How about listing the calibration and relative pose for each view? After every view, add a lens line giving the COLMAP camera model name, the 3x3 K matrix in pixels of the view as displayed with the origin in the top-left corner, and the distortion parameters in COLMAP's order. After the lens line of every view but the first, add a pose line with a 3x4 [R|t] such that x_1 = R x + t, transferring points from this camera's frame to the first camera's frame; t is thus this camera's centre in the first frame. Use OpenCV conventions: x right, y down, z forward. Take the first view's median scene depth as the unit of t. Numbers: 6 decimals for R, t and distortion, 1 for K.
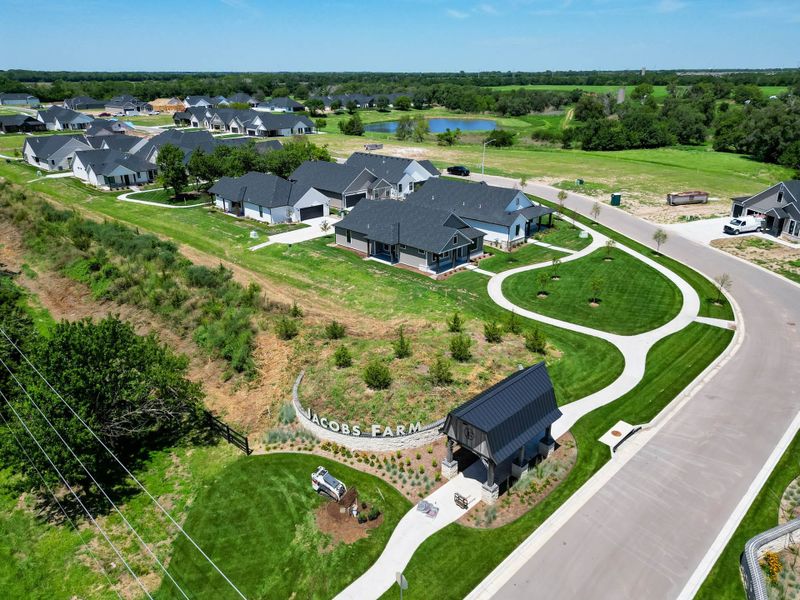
lens RADIAL K [[570.1, 0, 400.0], [0, 570.1, 300.0], [0, 0, 1]] dist [0.069572, -0.062187]
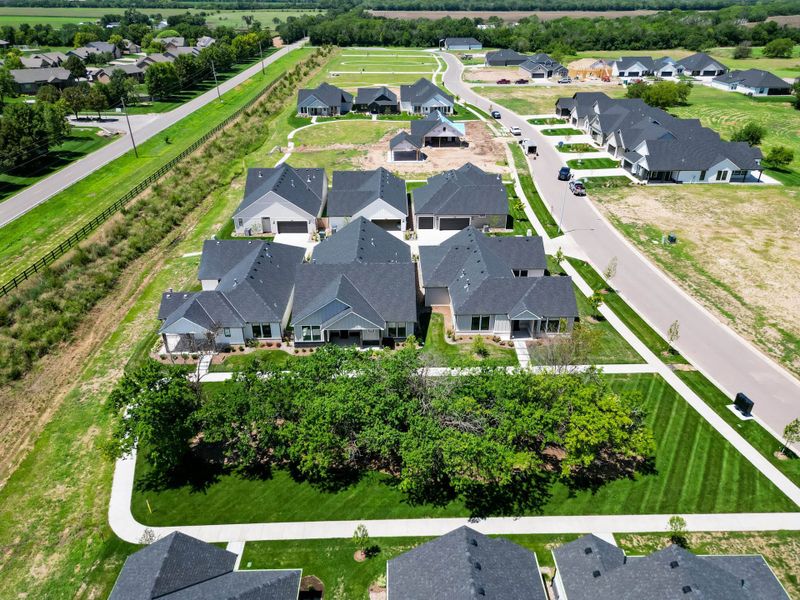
lens RADIAL K [[560.7, 0, 400.7], [0, 560.7, 298.0], [0, 0, 1]] dist [0.078676, -0.075707]
pose [[0.718362, 0.332140, -0.611260, -0.032814], [-0.259894, 0.943176, 0.207061, -0.272241], [0.645299, 0.010118, 0.763863, 0.504125]]
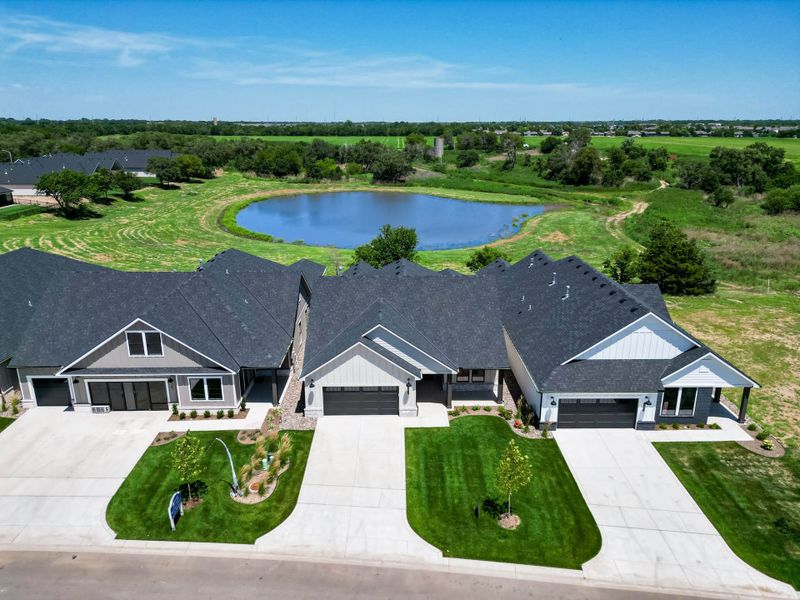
lens RADIAL K [[554.1, 0, 397.7], [0, 554.1, 301.4], [0, 0, 1]] dist [0.050388, -0.036283]
pose [[0.698051, -0.211532, 0.684090, -0.493336], [0.257244, 0.965672, 0.036108, -0.418086], [-0.668244, 0.150773, 0.728504, 1.113498]]
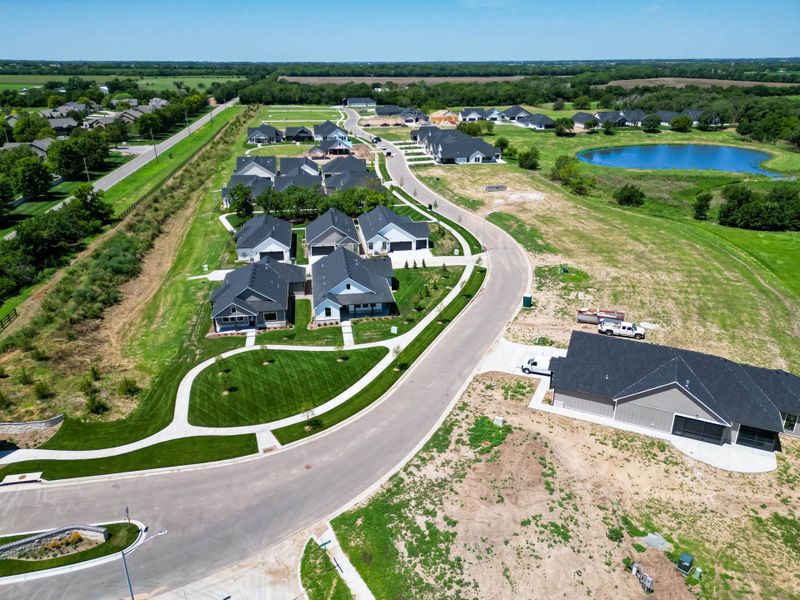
lens RADIAL K [[570.1, 0, 400.0], [0, 570.1, 300.0], [0, 0, 1]] dist [0.069572, -0.062187]
pose [[0.808835, 0.228887, -0.541662, 0.426016], [-0.218263, 0.972191, 0.084892, -0.124905], [0.546029, 0.049561, 0.836299, 0.060906]]
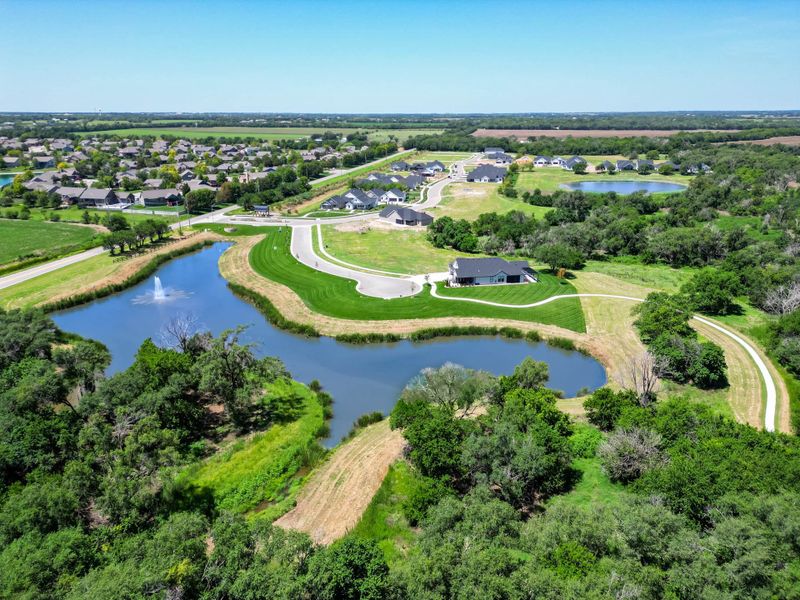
lens RADIAL K [[560.7, 0, 400.7], [0, 560.7, 298.0], [0, 0, 1]] dist [0.078676, -0.075707]
pose [[0.527958, 0.270949, -0.804890, 1.751809], [-0.314175, 0.942818, 0.111300, -0.030738], [0.789022, 0.194114, 0.582893, -0.424990]]
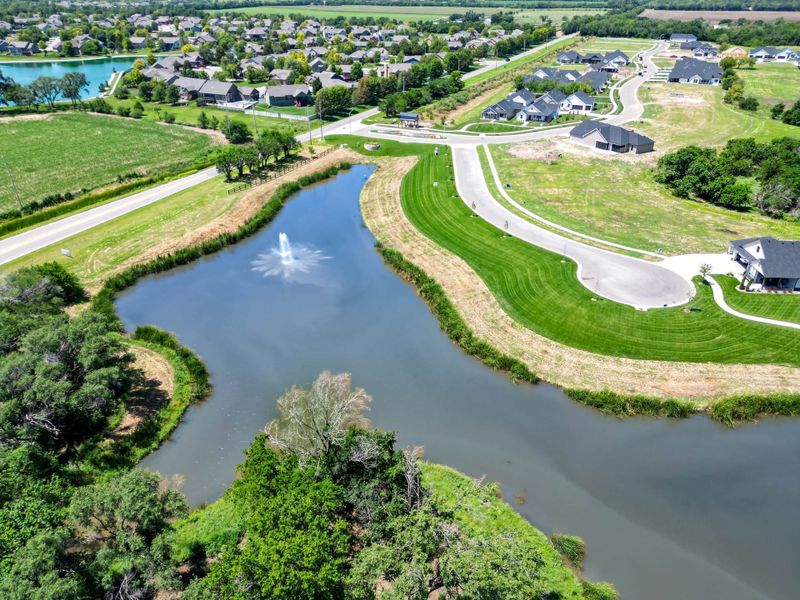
lens RADIAL K [[560.7, 0, 400.7], [0, 560.7, 298.0], [0, 0, 1]] dist [0.078676, -0.075707]
pose [[0.338842, 0.455578, -0.823186, 1.345384], [-0.351091, 0.872970, 0.338613, -0.034149], [0.872881, 0.174277, 0.455748, -0.358805]]
